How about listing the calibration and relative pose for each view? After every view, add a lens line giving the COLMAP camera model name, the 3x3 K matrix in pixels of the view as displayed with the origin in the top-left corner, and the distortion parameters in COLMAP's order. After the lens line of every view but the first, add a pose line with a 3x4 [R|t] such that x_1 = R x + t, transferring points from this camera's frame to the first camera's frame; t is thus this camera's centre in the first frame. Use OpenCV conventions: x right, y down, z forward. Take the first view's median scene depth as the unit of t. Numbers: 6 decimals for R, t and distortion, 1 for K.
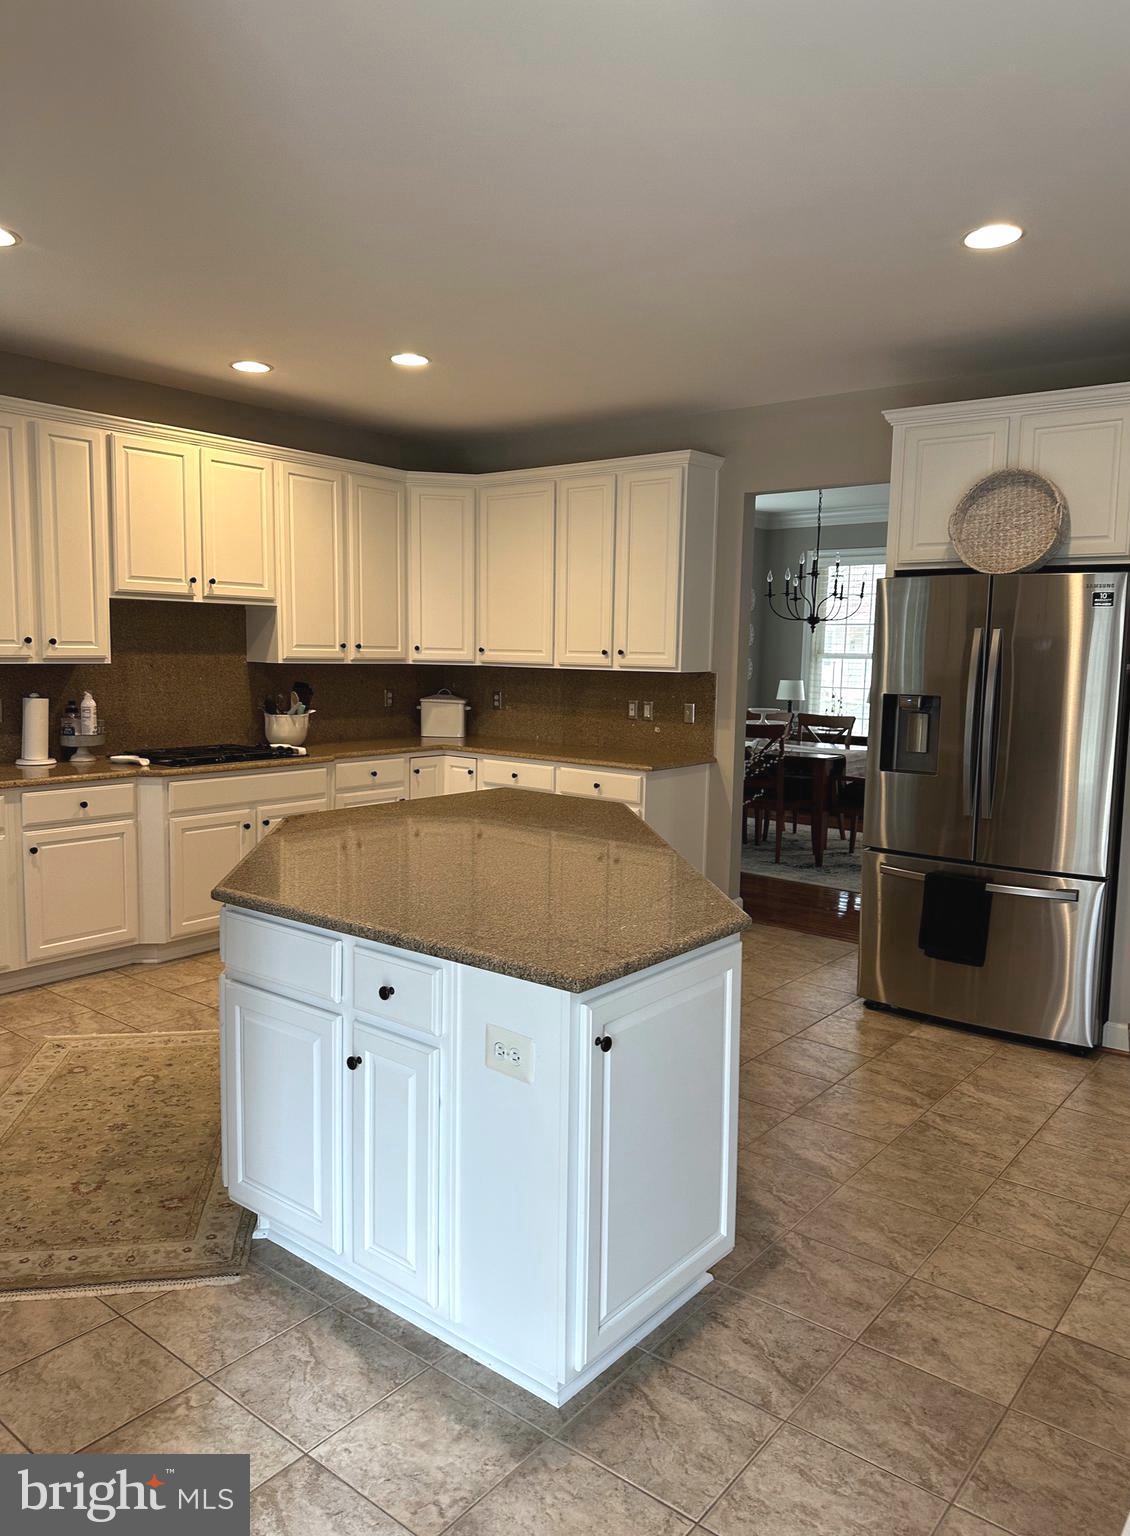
lens RADIAL K [[1087.8, 0, 574.1], [0, 1087.8, 771.0], [0, 0, 1]] dist [0.066859, -0.065735]
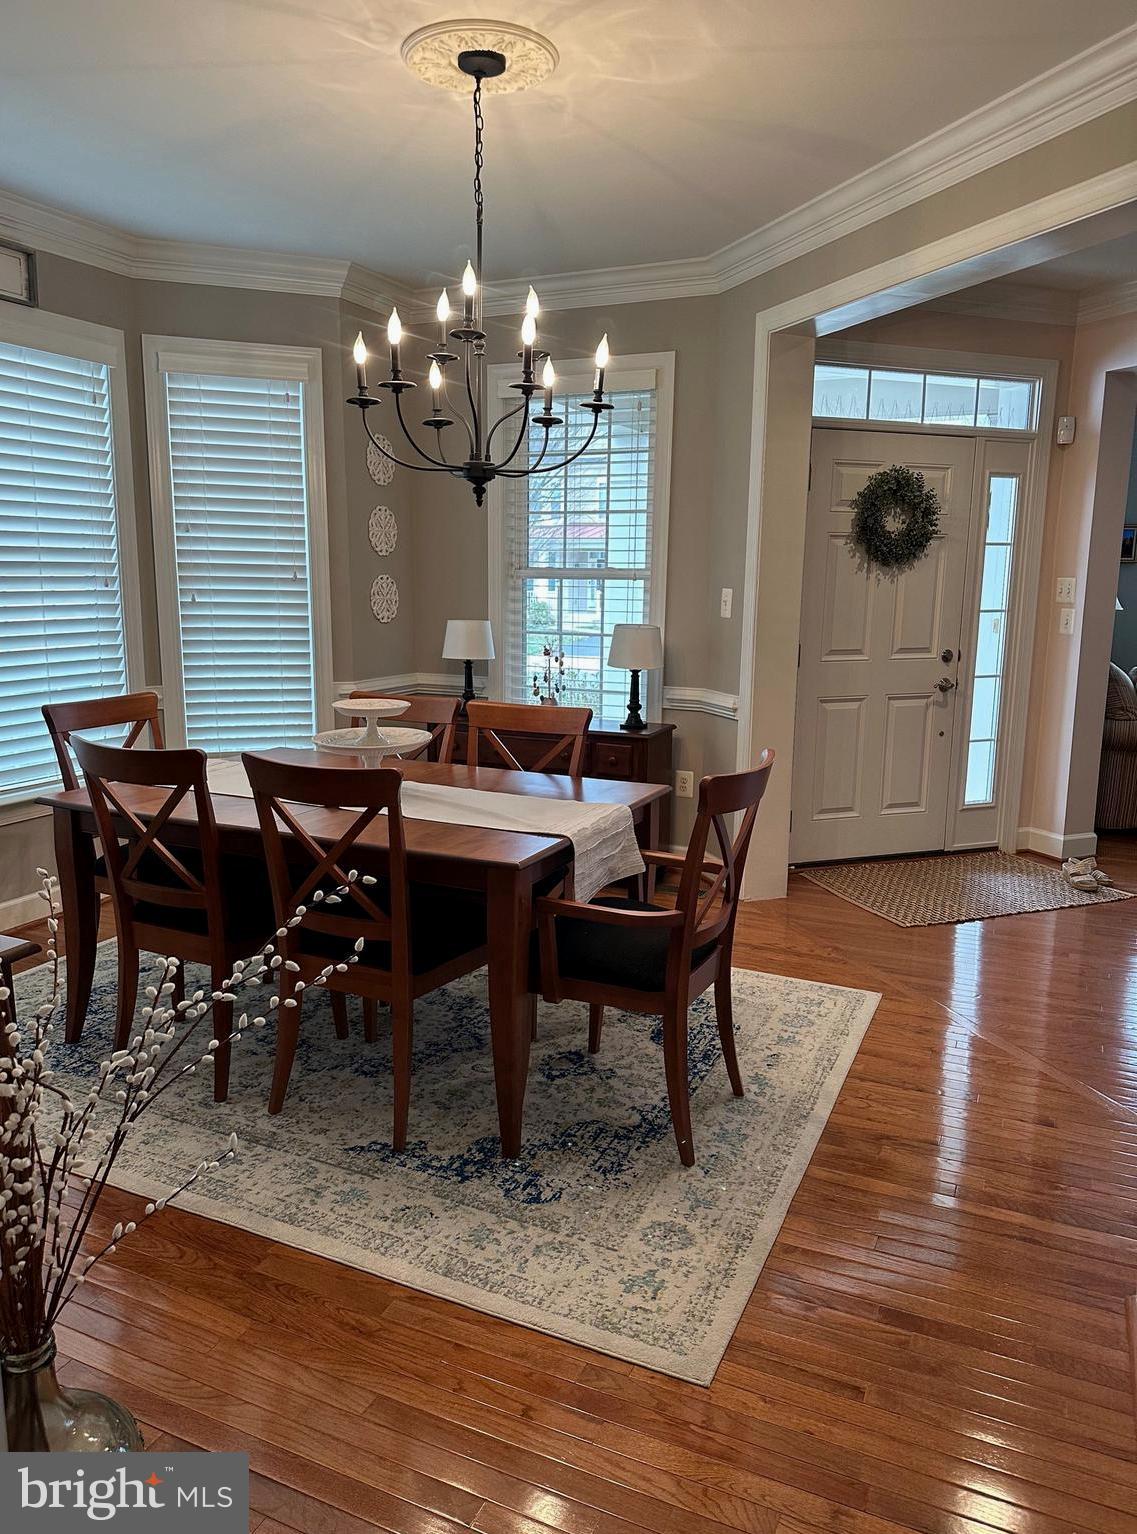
lens RADIAL K [[1086.3, 0, 562.7], [0, 1086.3, 777.2], [0, 0, 1]] dist [0.066859, -0.065735]
pose [[0.973425, -0.050441, 0.223382, 0.157366], [0.034127, 0.996501, 0.076302, -0.060674], [-0.226449, -0.066651, 0.971740, 0.617931]]
